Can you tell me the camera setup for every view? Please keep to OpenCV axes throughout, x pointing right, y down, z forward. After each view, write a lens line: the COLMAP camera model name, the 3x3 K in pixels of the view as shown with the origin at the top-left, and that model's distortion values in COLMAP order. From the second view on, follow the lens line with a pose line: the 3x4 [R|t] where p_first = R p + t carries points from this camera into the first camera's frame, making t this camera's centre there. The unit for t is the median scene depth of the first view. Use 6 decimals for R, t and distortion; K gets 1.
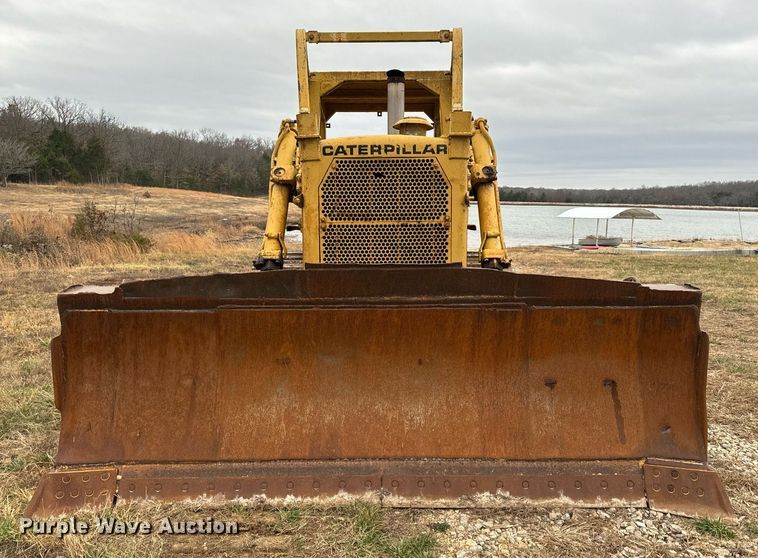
lens RADIAL K [[610.3, 0, 379.0], [0, 610.3, 279.0], [0, 0, 1]] dist [0.200342, -0.463930]
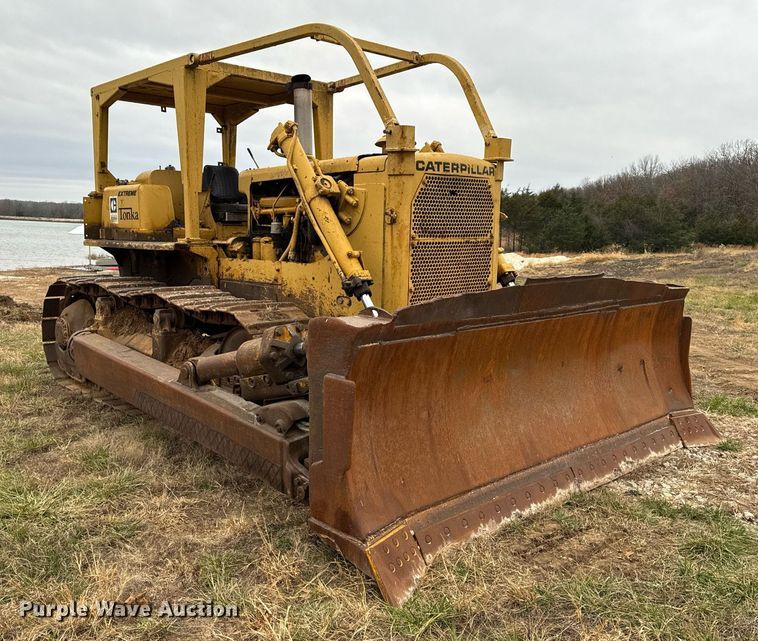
lens RADIAL K [[713.2, 0, 361.7], [0, 713.2, 297.4], [0, 0, 1]] dist [0.075843, -0.007509]
pose [[0.734250, -0.055438, 0.676612, -1.077308], [0.064139, 0.997867, 0.012157, -0.024977], [-0.675843, 0.034471, 0.736239, 0.282389]]
